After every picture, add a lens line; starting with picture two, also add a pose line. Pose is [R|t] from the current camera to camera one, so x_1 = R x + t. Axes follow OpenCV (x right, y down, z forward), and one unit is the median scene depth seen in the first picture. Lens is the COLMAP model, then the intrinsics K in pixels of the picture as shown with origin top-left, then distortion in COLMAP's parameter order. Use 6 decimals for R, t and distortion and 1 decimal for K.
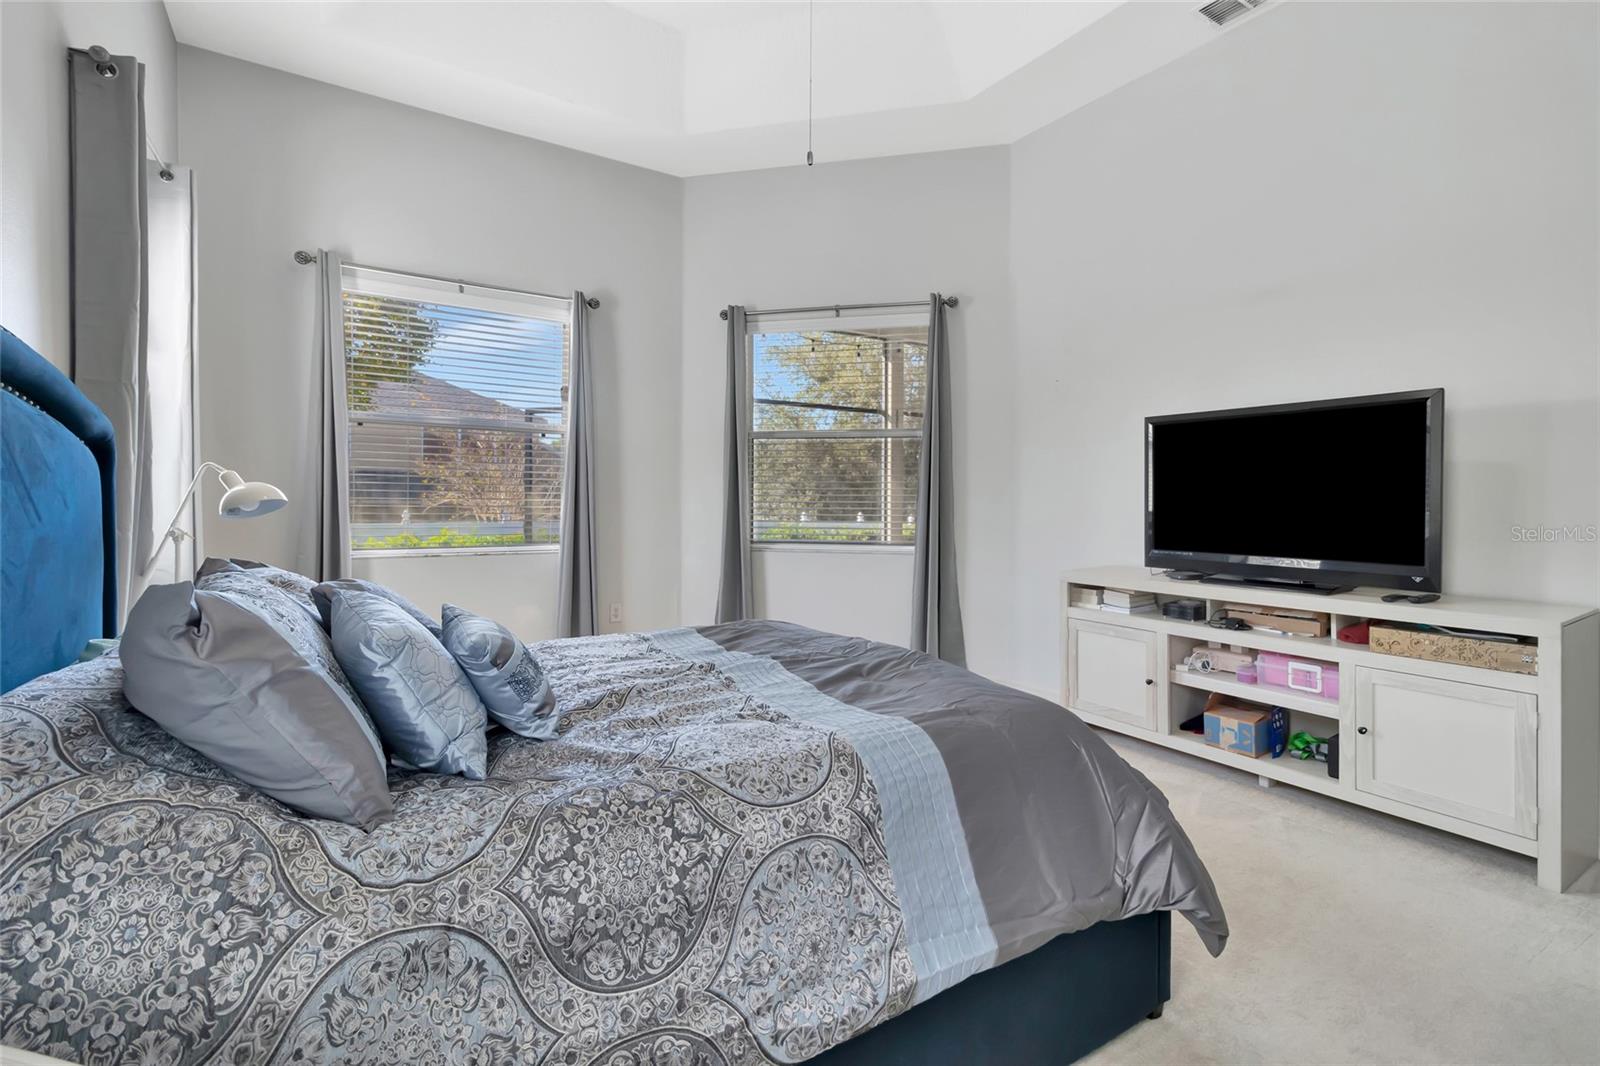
lens RADIAL K [[752.0, 0, 805.0], [0, 752.0, 497.2], [0, 0, 1]] dist [0.002790, 0.000165]
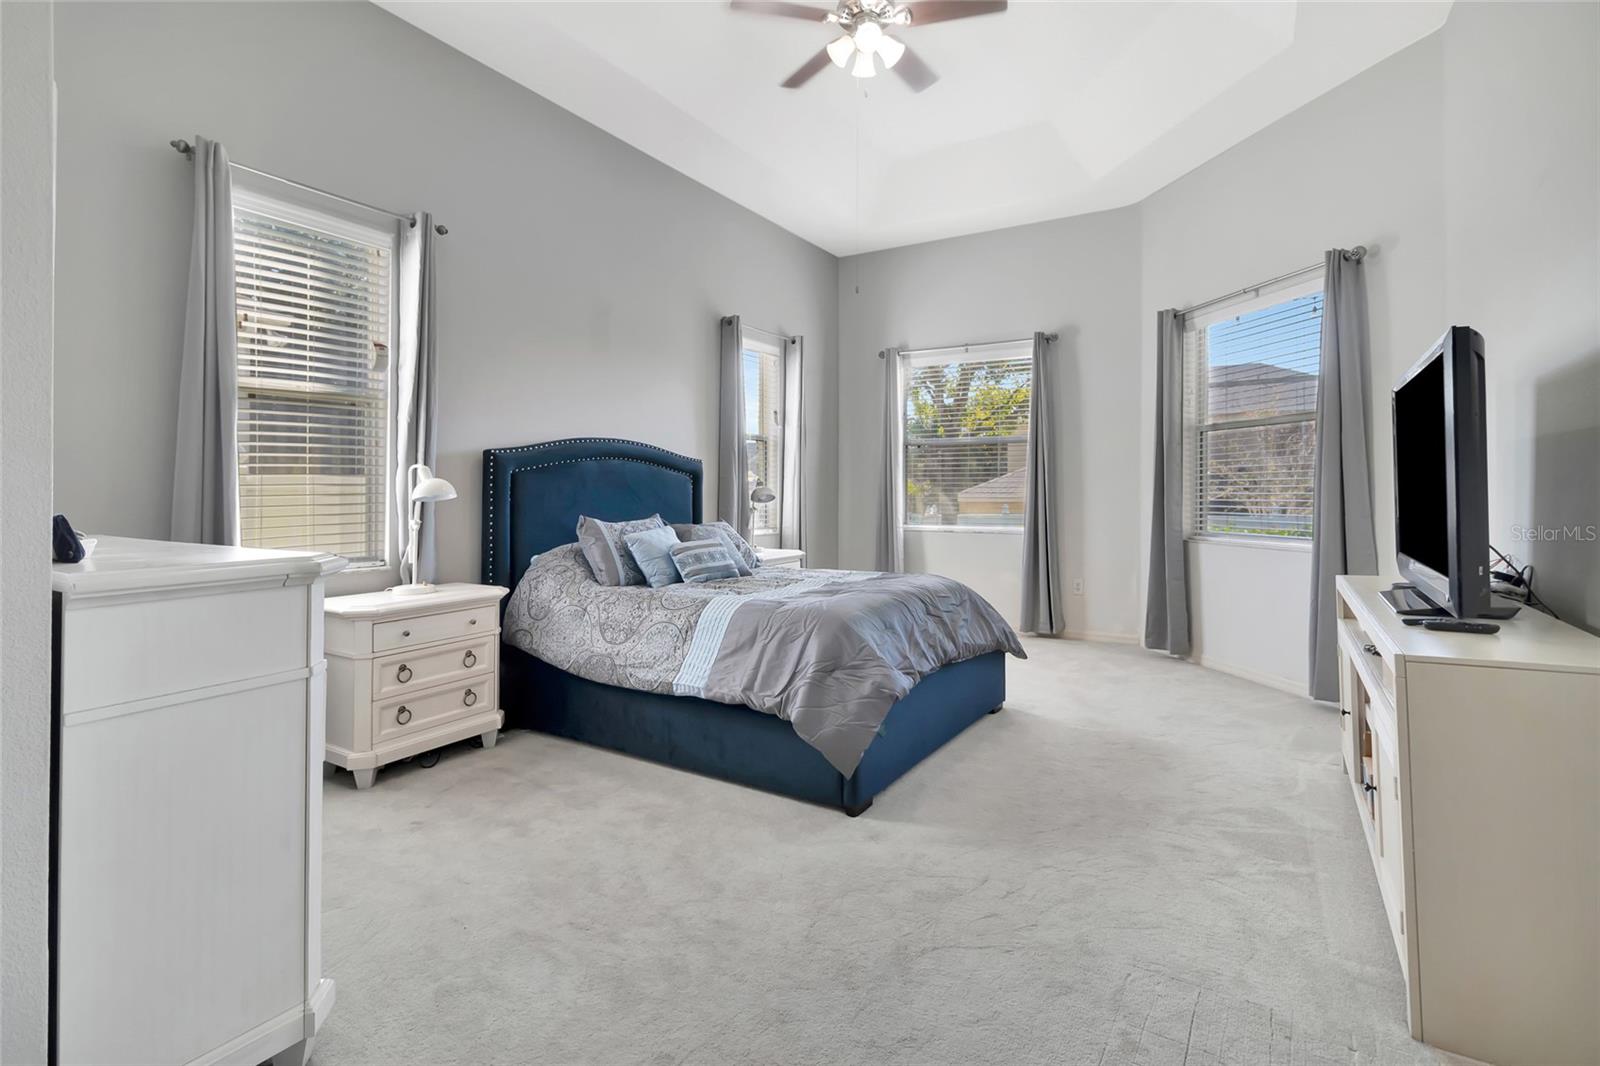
lens RADIAL K [[752.0, 0, 805.0], [0, 752.0, 497.2], [0, 0, 1]] dist [0.002790, 0.000165]
pose [[0.414362, -0.001838, -0.910110, 1.052767], [0.006781, 0.999976, 0.001067, 0.009761], [0.910087, -0.006614, 0.414365, 0.147808]]
